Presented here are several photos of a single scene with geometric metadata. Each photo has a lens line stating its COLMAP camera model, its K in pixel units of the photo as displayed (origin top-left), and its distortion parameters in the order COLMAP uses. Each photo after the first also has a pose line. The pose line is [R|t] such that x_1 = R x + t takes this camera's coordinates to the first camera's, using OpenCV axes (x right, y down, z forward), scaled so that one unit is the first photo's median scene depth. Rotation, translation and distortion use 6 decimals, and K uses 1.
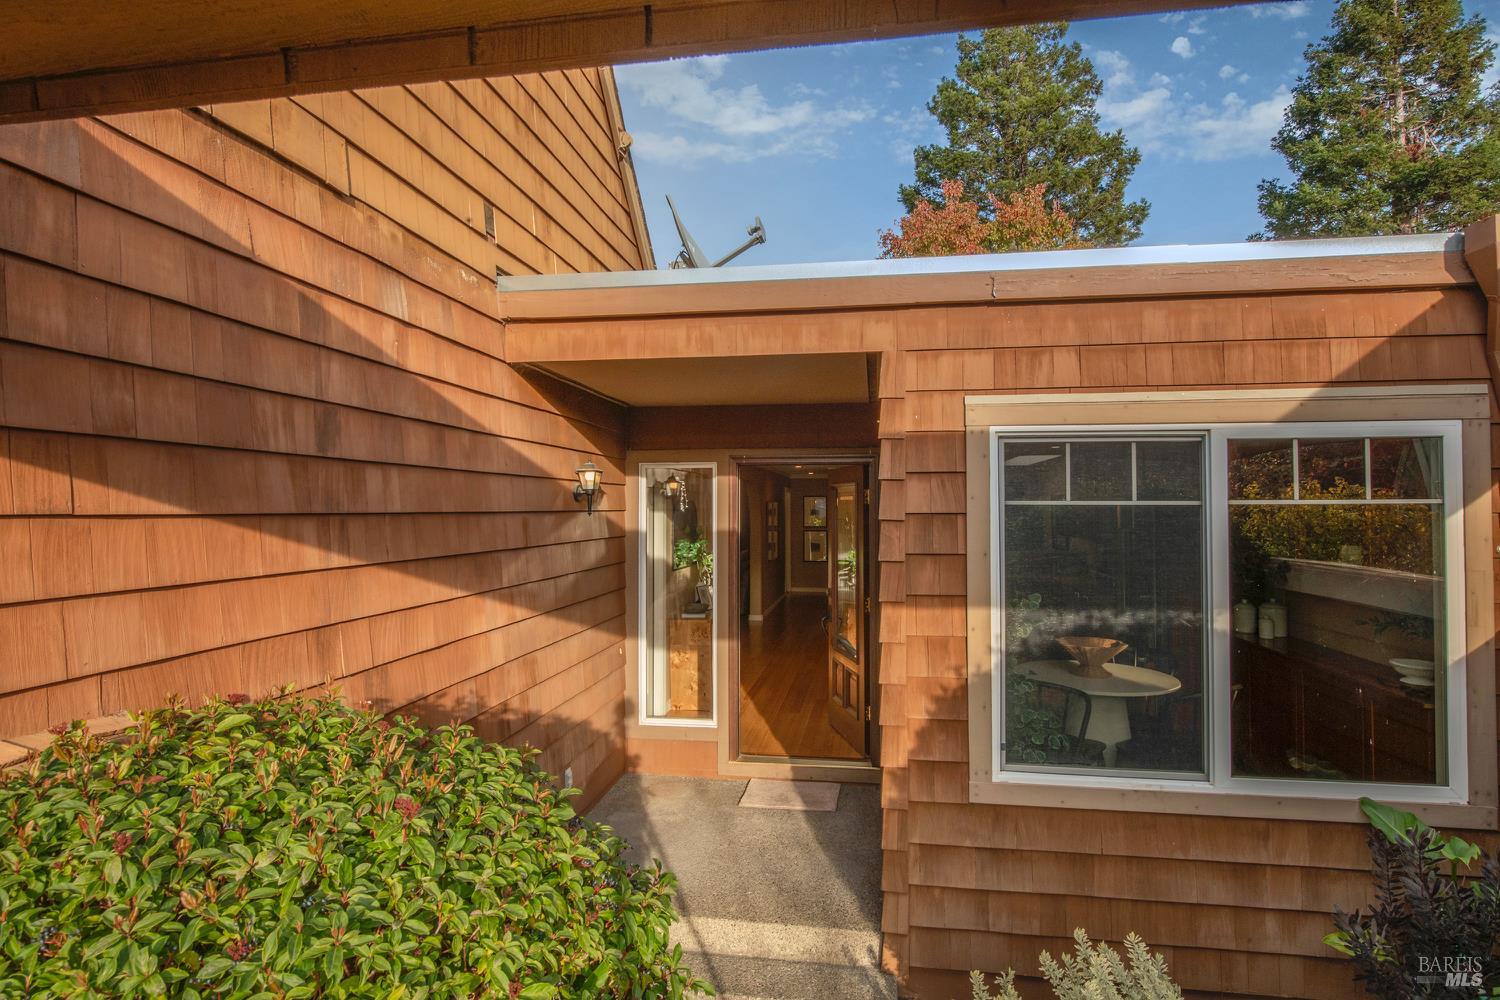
lens RADIAL K [[770.8, 0, 750.0], [0, 770.8, 500.0], [0, 0, 1]] dist [-0.011557, -0.000263]
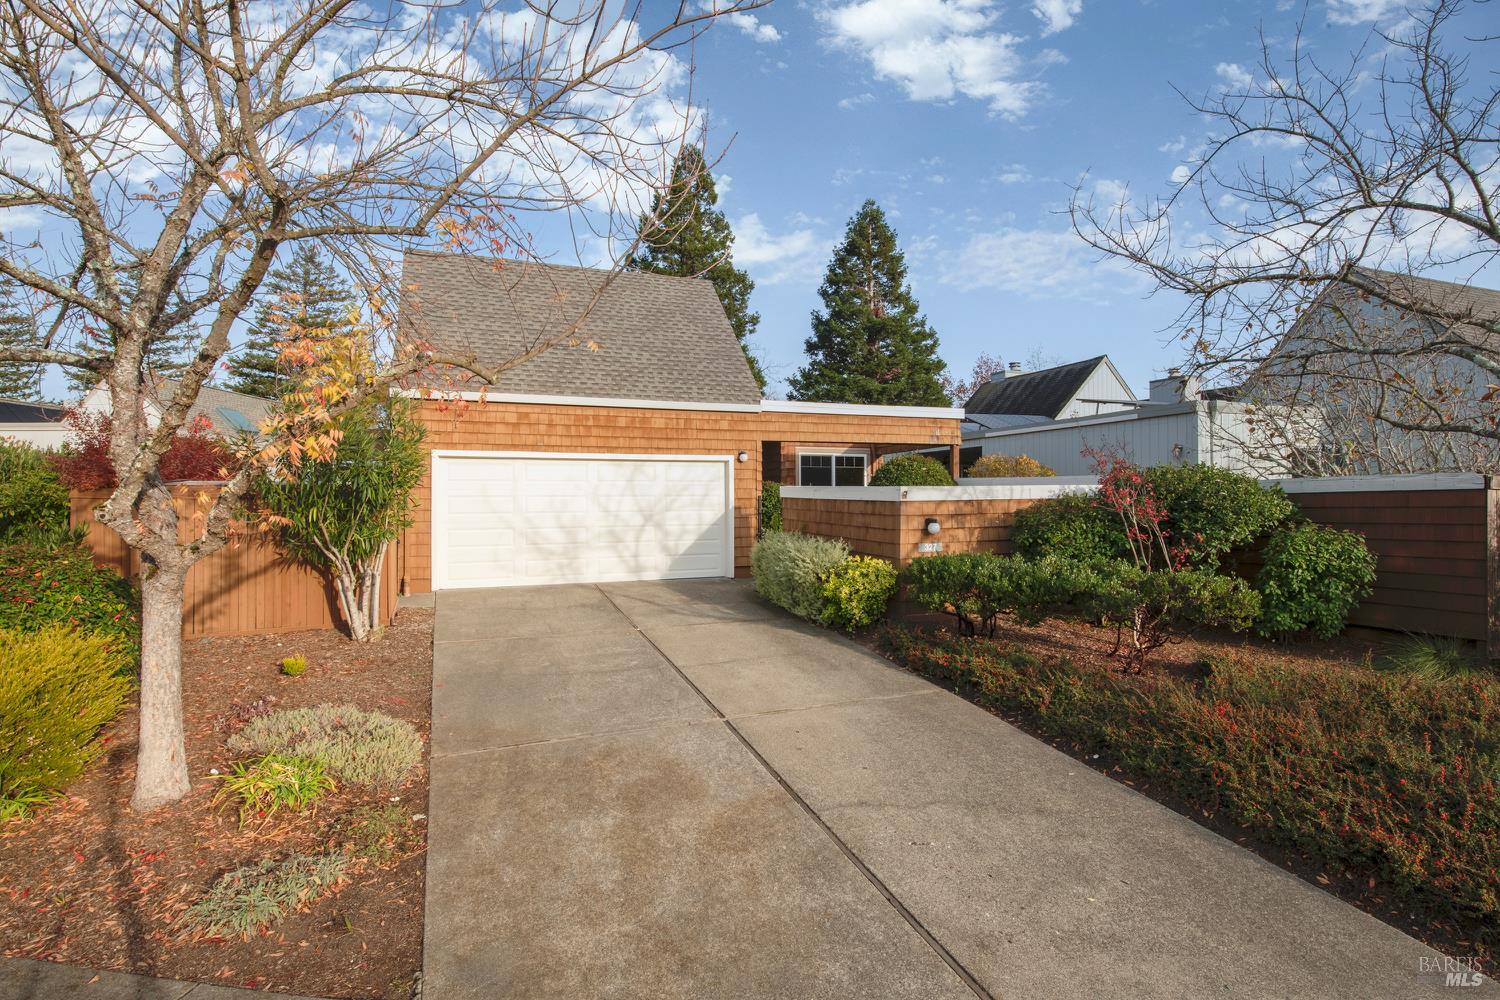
lens RADIAL K [[719.3, 0, 750.0], [0, 719.3, 500.0], [0, 0, 1]] dist [-0.001559, -0.000322]
pose [[0.864143, -0.001903, 0.503242, -1.456499], [-0.002459, 0.999965, 0.008004, 0.113994], [-0.503240, -0.008154, 0.864108, -1.847464]]
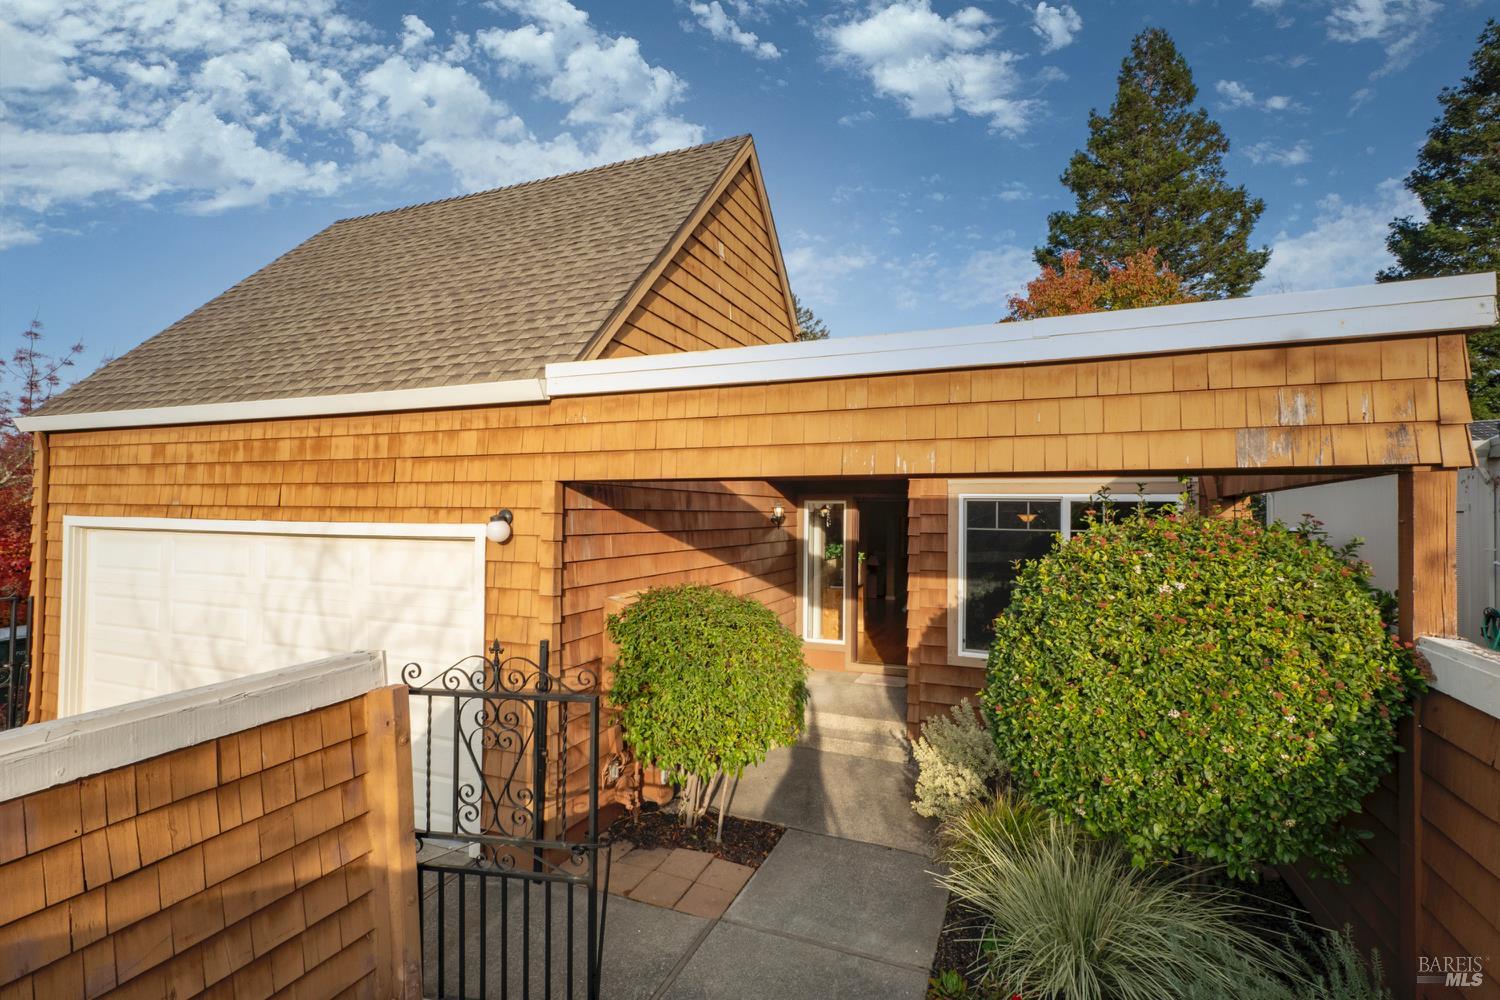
lens RADIAL K [[684.2, 0, 757.5], [0, 684.2, 503.1], [0, 0, 1]] dist [0.002153, 0.000261]
pose [[0.973836, 0.009876, -0.227038, 0.108930], [-0.011059, 0.999931, -0.003940, -0.031605], [0.226984, 0.006348, 0.973878, -0.570964]]
